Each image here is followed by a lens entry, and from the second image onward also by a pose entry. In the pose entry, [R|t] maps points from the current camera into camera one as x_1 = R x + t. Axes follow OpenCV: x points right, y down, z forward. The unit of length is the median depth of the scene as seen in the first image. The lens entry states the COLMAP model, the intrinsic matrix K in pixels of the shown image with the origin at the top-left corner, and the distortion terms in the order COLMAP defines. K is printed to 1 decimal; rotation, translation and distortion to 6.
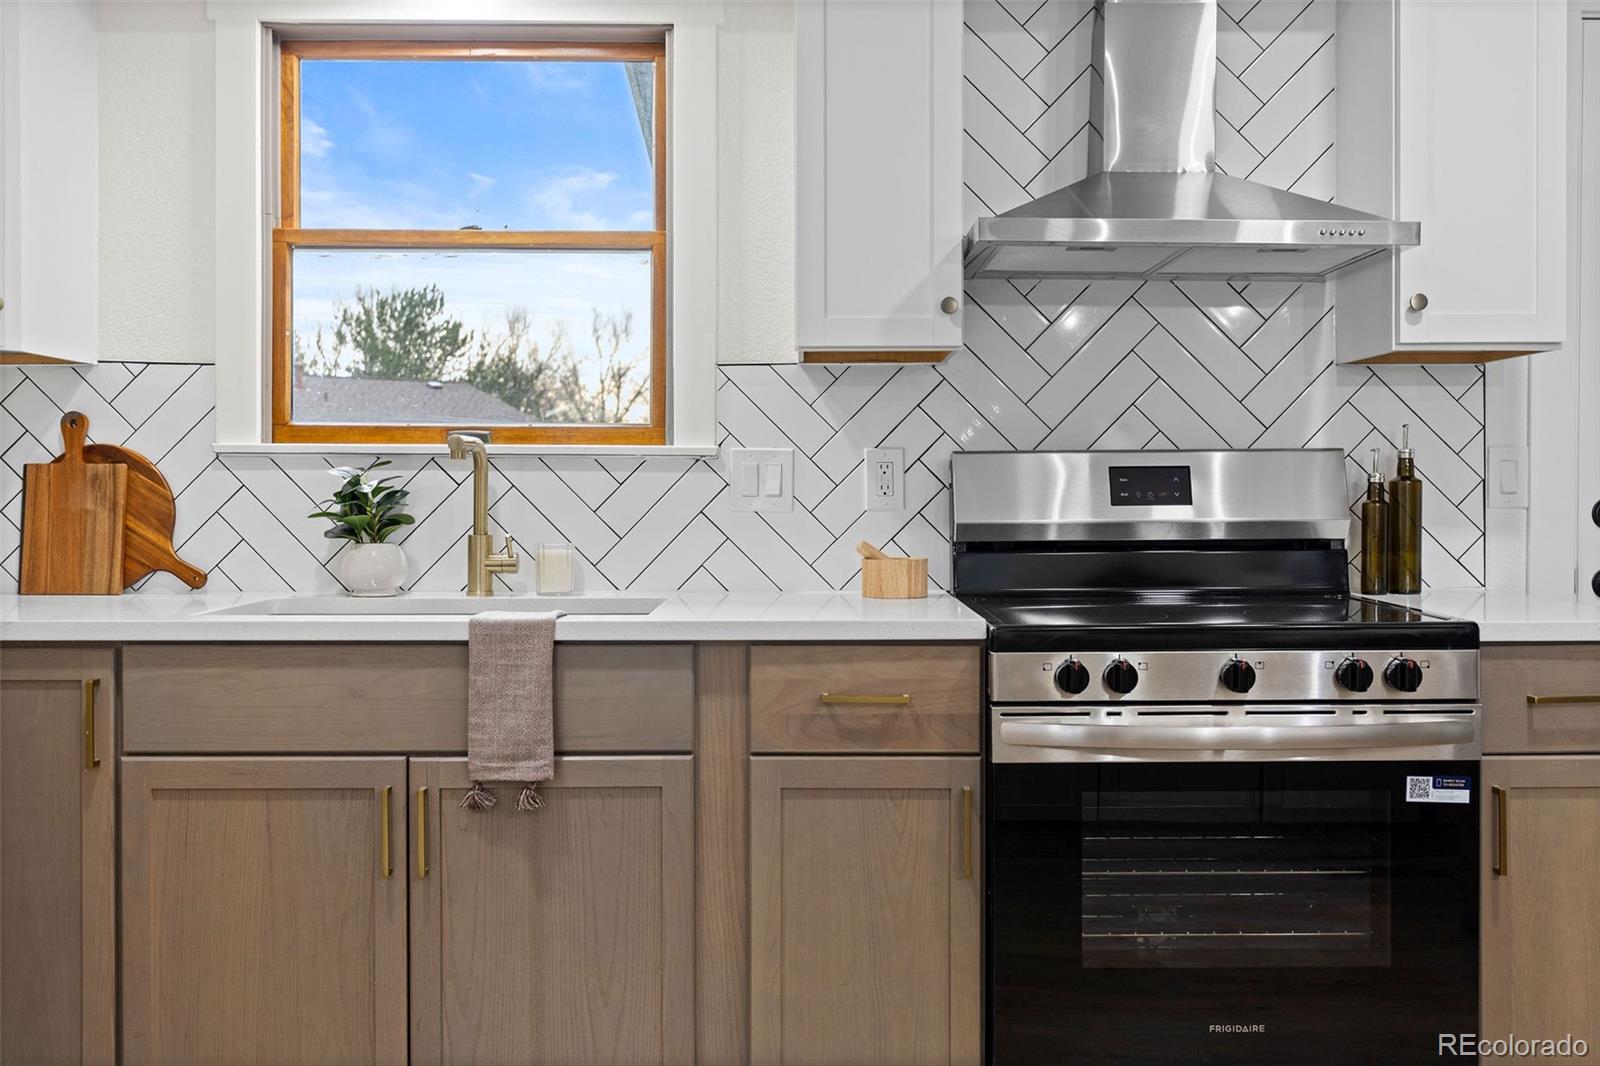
lens RADIAL K [[1518.3, 0, 800.0], [0, 1518.3, 533.0], [0, 0, 1]] dist [-0.006025, -0.002355]
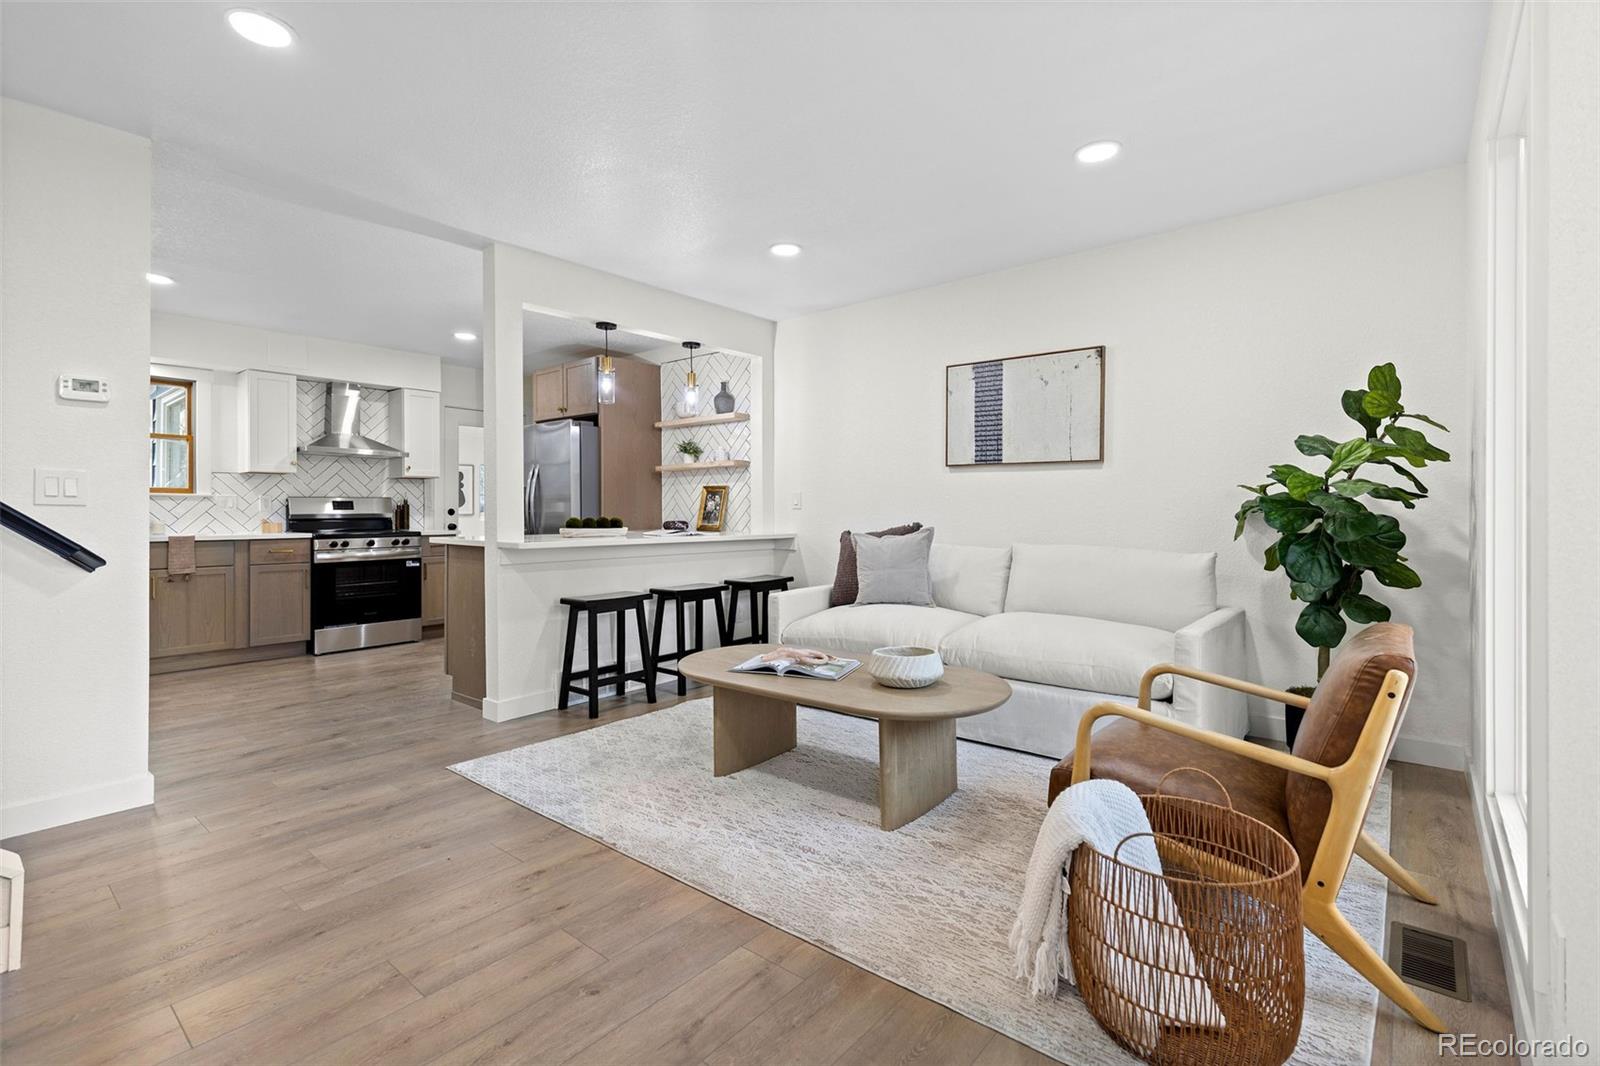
lens RADIAL K [[728.6, 0, 801.4], [0, 728.6, 512.1], [0, 0, 1]] dist [0.012012, -0.000890]
pose [[0.641186, -0.000282, 0.767386, -0.540439], [0.019413, 0.999686, -0.015853, 0.046939], [-0.767140, 0.025062, 0.640990, -1.358834]]
